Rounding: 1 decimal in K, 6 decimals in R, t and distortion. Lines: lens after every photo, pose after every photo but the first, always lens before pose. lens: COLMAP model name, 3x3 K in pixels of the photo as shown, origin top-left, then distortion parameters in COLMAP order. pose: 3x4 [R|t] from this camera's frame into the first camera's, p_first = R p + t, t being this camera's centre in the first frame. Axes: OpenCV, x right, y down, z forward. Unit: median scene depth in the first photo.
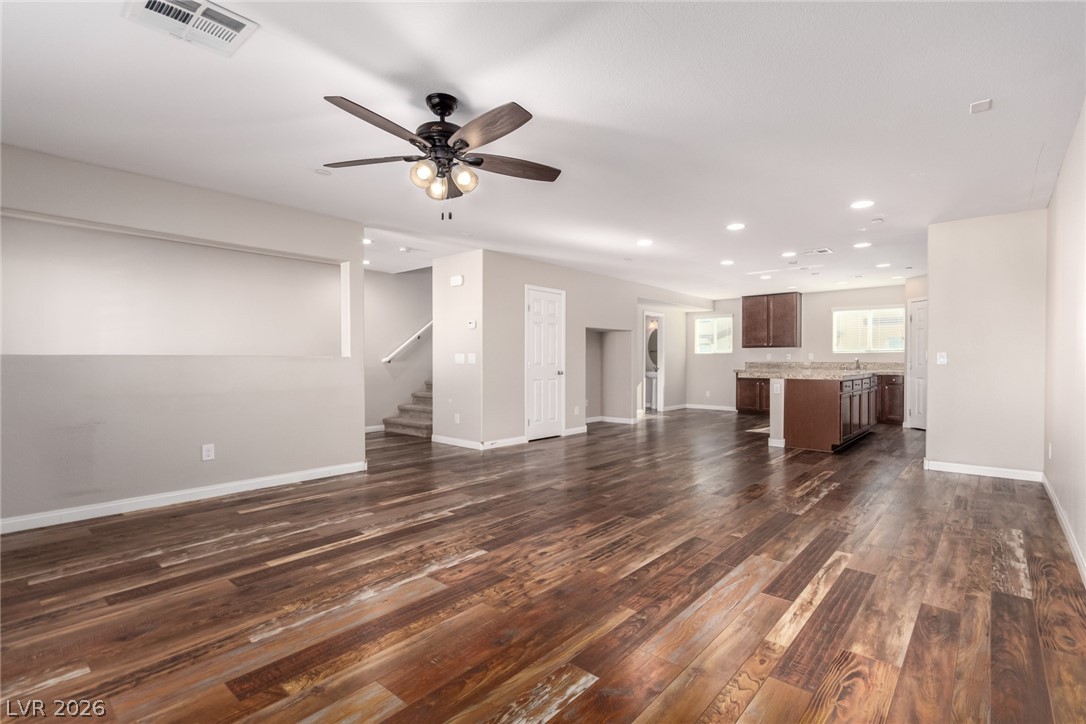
lens RADIAL K [[497.6, 0, 551.0], [0, 497.6, 363.7], [0, 0, 1]] dist [0.006432, 0.000206]
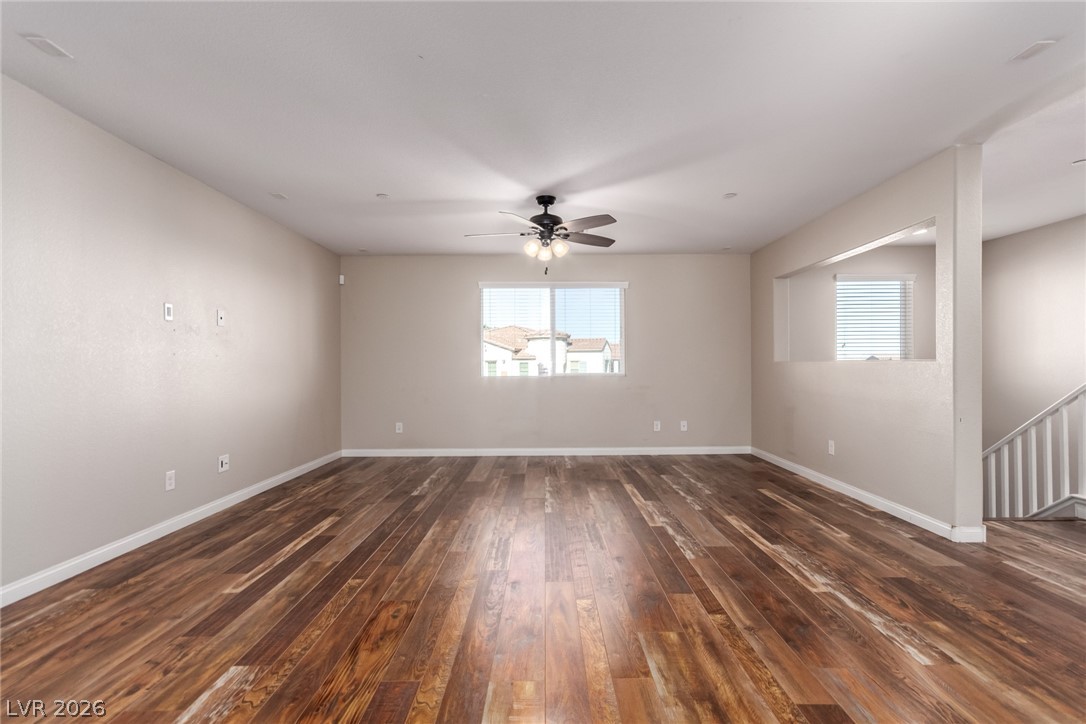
lens RADIAL K [[502.5, 0, 545.5], [0, 502.5, 363.1], [0, 0, 1]] dist [0.005858, 0.001330]
pose [[-0.750245, -0.000371, -0.661160, 0.701108], [0.000133, 1.000000, -0.000711, -0.013836], [0.661160, -0.000621, -0.750245, 1.864550]]
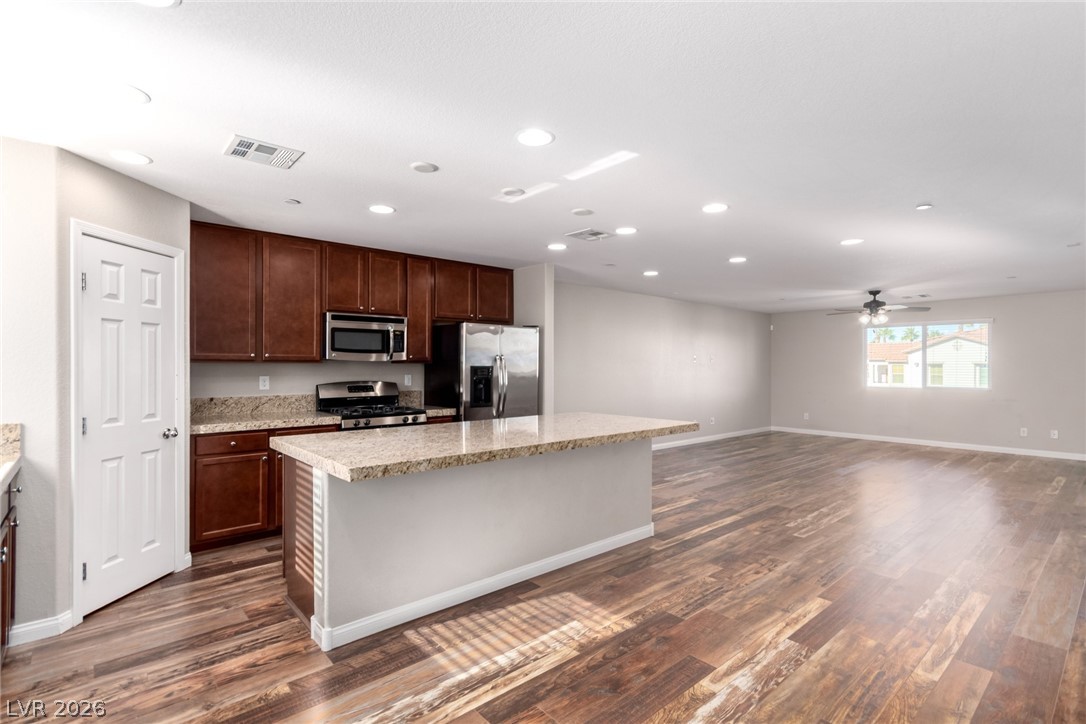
lens RADIAL K [[516.8, 0, 527.9], [0, 516.8, 367.9], [0, 0, 1]] dist [0.006150, 0.000814]
pose [[-0.986379, -0.003569, 0.164452, 1.032306], [-0.001438, 0.999913, 0.013079, -0.109614], [-0.164484, 0.012664, -0.986298, 3.509659]]
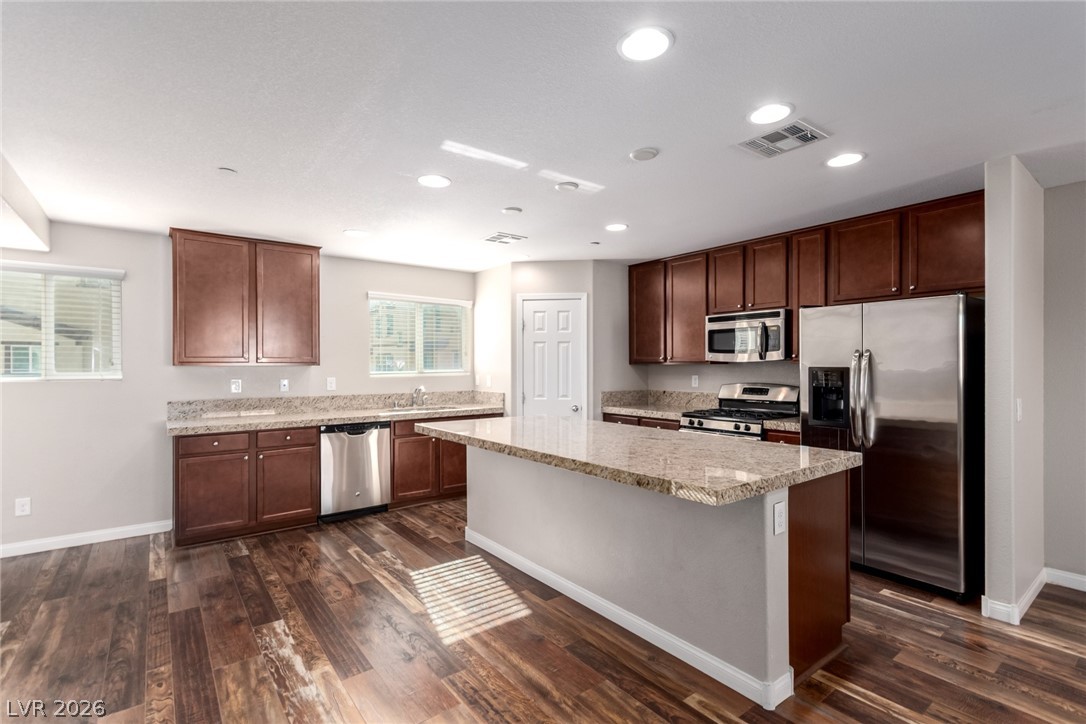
lens RADIAL K [[502.5, 0, 550.1], [0, 502.5, 367.7], [0, 0, 1]] dist [0.005858, 0.001330]
pose [[0.199300, -0.006254, 0.979919, 0.235707], [0.008821, 0.999951, 0.004588, -0.103196], [-0.979899, 0.007729, 0.199345, 2.271434]]
